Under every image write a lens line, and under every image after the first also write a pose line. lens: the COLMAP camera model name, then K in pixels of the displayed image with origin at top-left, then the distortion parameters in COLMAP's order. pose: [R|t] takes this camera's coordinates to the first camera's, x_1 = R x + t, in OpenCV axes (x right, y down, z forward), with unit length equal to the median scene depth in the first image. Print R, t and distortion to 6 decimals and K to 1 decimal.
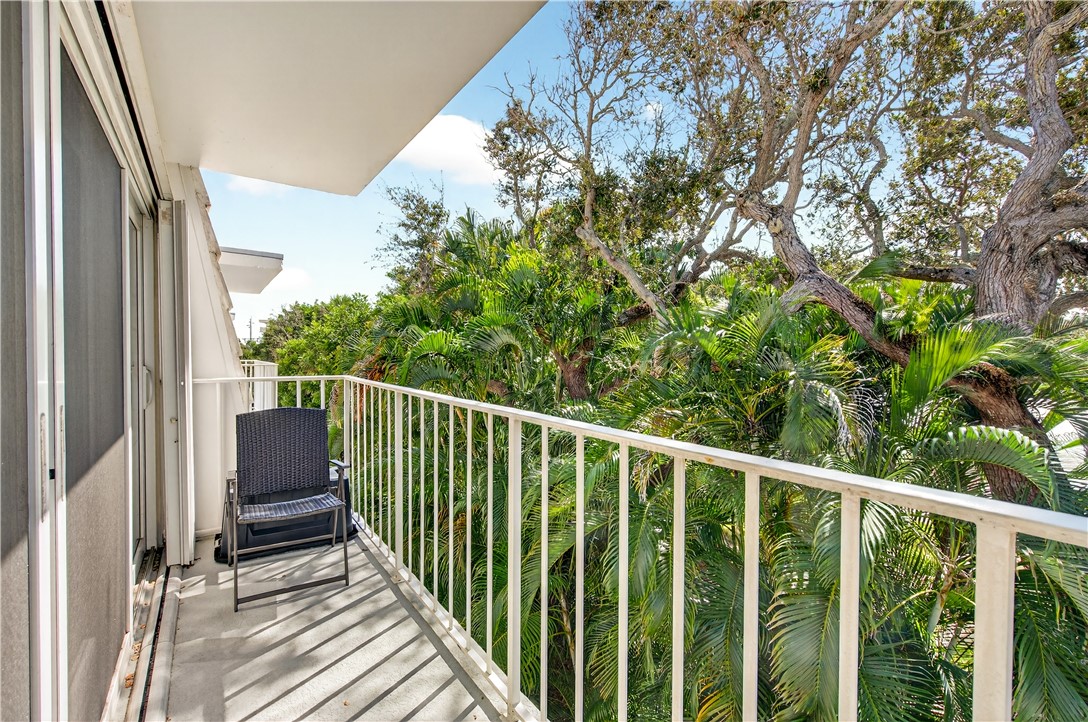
lens RADIAL K [[507.1, 0, 544.0], [0, 507.1, 361.0], [0, 0, 1]] dist [0.001330, -0.000345]
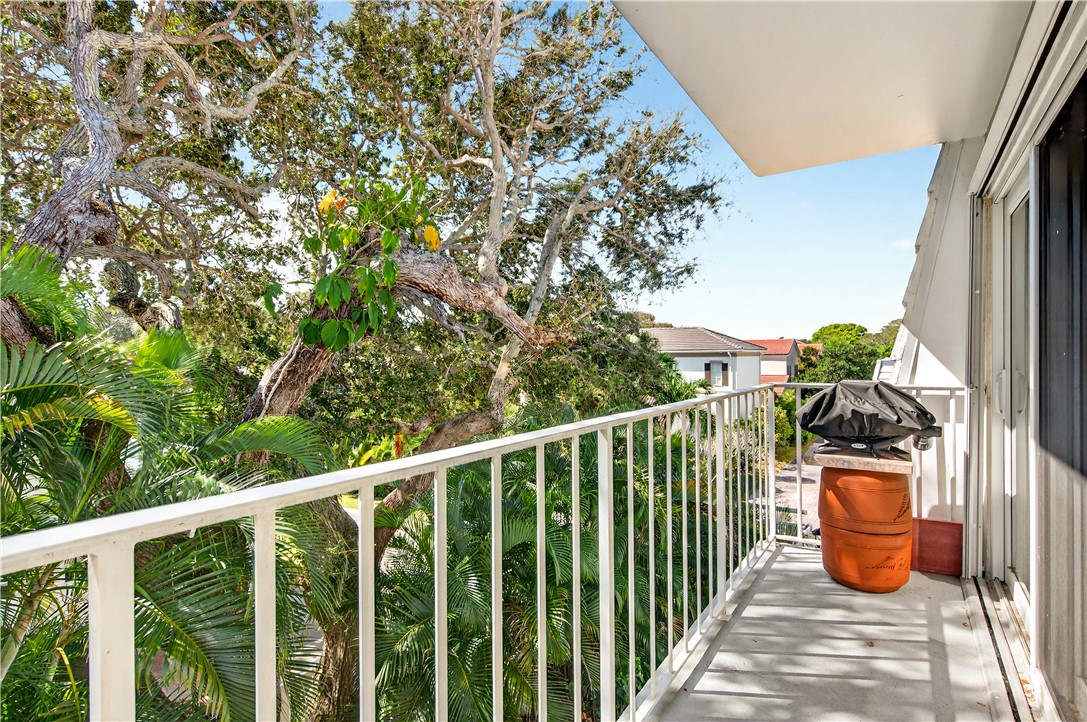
lens RADIAL K [[506.7, 0, 543.5], [0, 506.7, 361.0], [0, 0, 1]] dist [0.001330, -0.000345]
pose [[-0.353683, -0.006731, 0.935341, -0.483490], [0.021774, 0.999644, 0.015427, 0.002268], [-0.935112, 0.025823, -0.353411, 0.941834]]
